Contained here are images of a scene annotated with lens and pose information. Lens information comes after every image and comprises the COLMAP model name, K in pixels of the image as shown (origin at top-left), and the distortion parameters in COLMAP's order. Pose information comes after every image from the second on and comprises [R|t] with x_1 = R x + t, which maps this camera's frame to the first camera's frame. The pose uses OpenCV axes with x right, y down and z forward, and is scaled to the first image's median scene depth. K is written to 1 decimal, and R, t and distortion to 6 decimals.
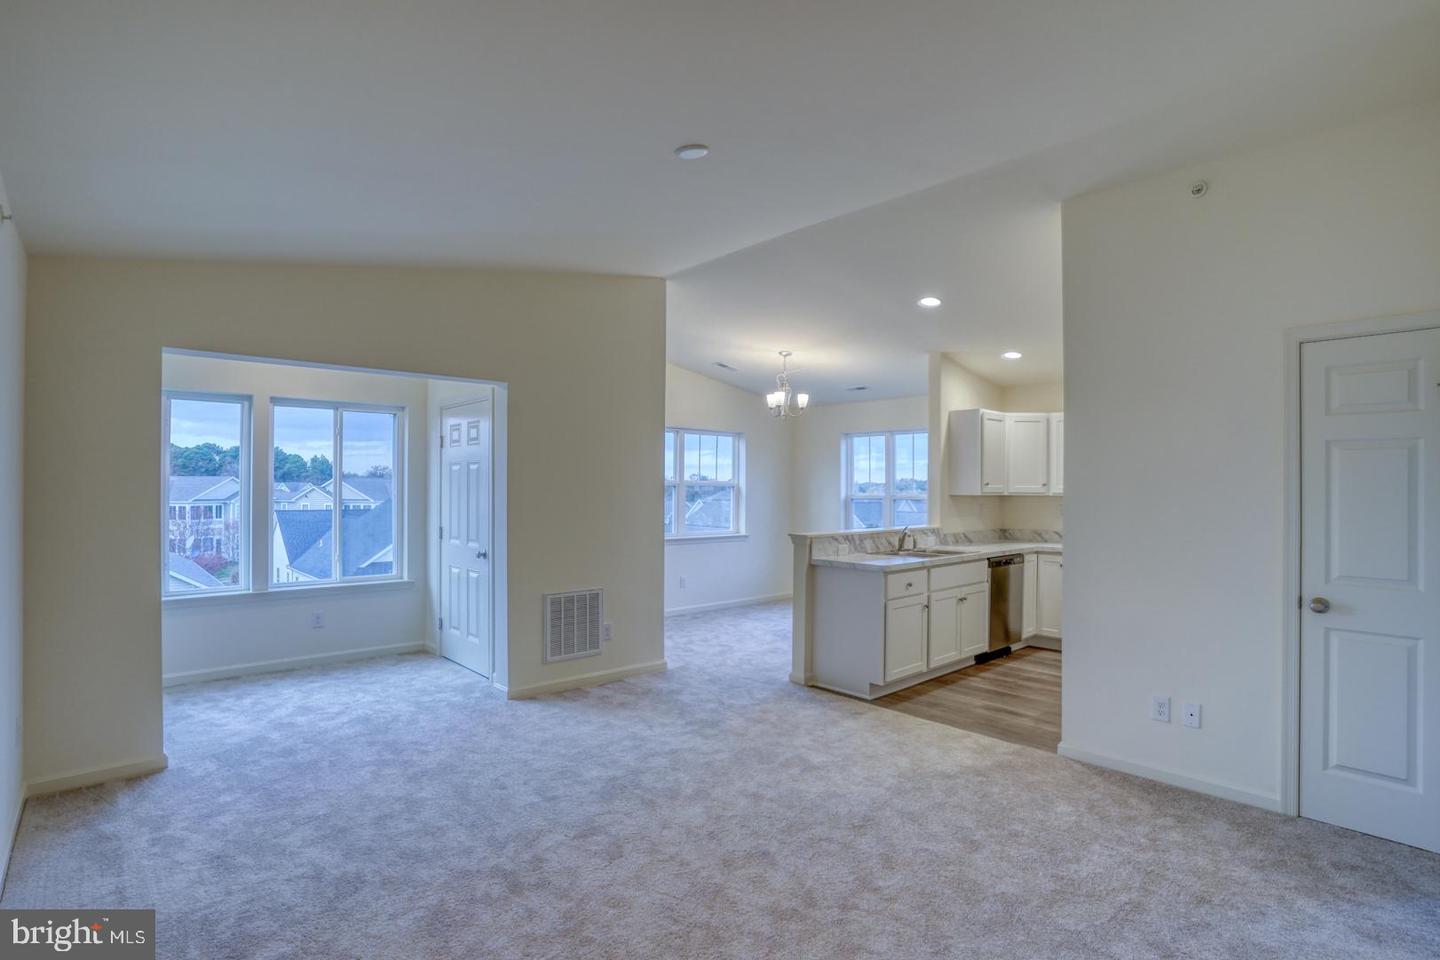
lens RADIAL K [[716.4, 0, 751.7], [0, 716.4, 491.6], [0, 0, 1]] dist [-0.069033, 0.030682]
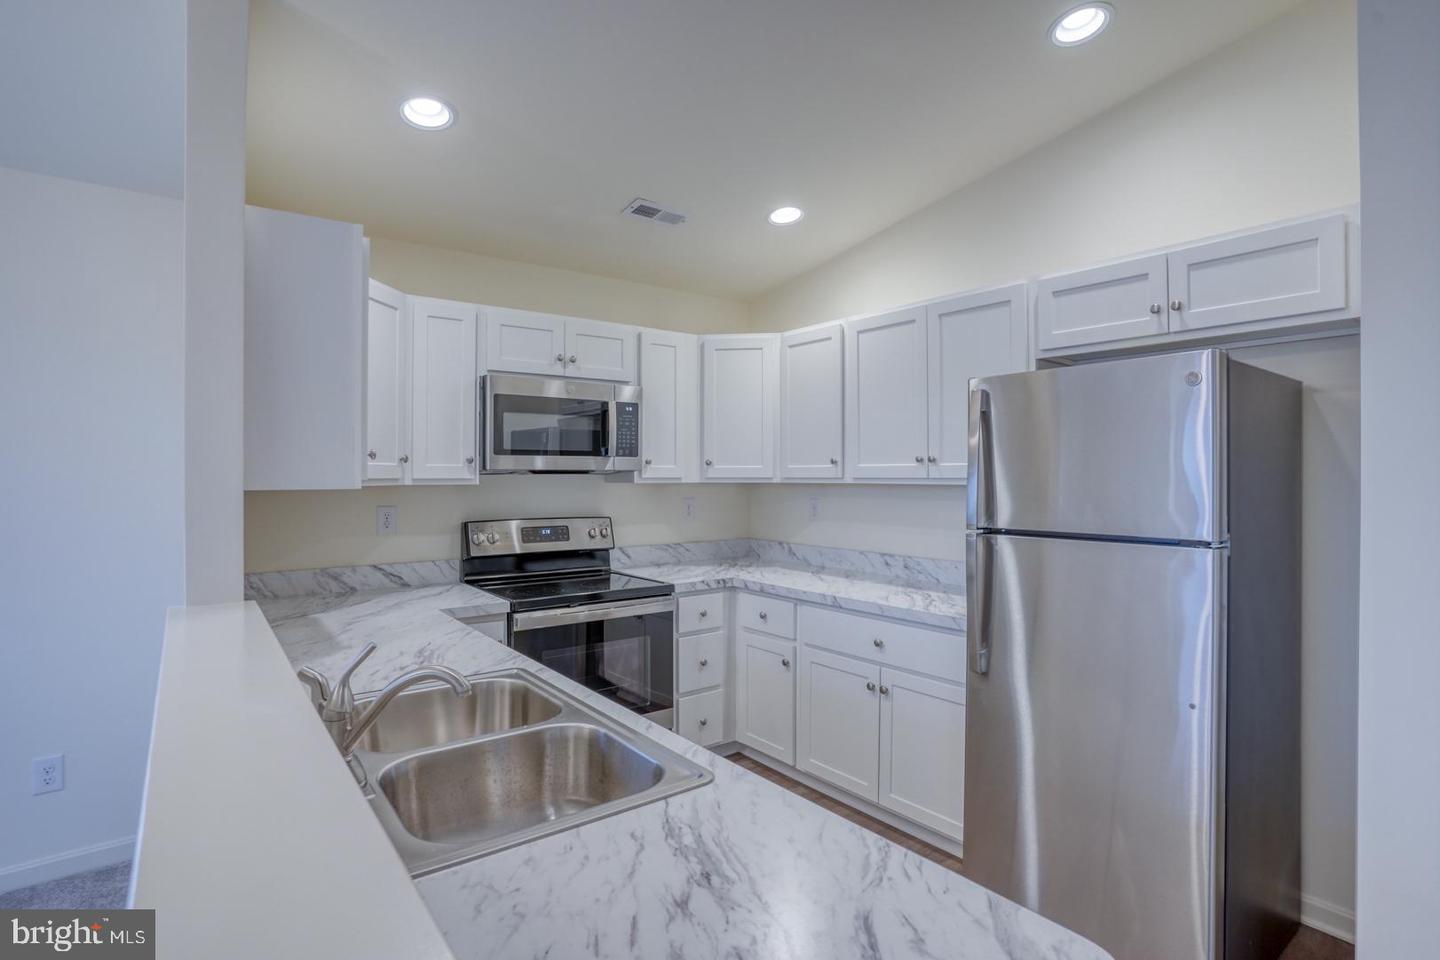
lens RADIAL K [[716.4, 0, 692.8], [0, 716.4, 474.2], [0, 0, 1]] dist [-0.069033, 0.030682]
pose [[0.143978, -0.009046, 0.989540, 0.014587], [0.008754, 0.999931, 0.007867, -0.002527], [-0.989542, 0.007530, 0.144047, 0.624992]]
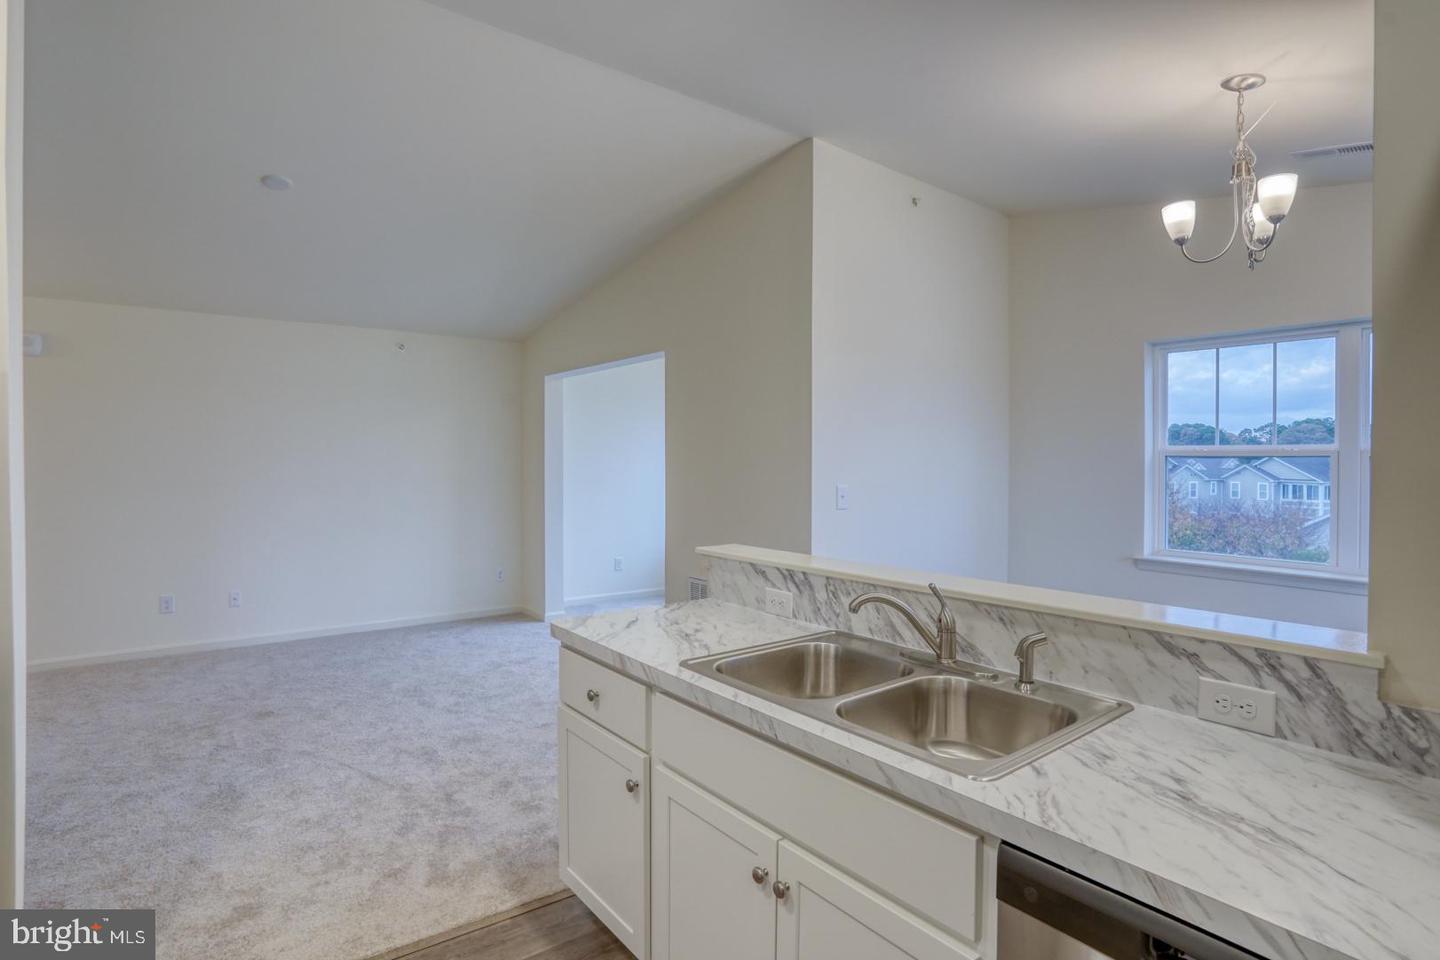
lens RADIAL K [[716.4, 0, 717.3], [0, 716.4, 459.0], [0, 0, 1]] dist [-0.069033, 0.030682]
pose [[-0.114093, -0.007344, -0.993443, 0.371124], [-0.013063, 0.999897, -0.005892, -0.000424], [0.993384, 0.012305, -0.114177, 0.675923]]
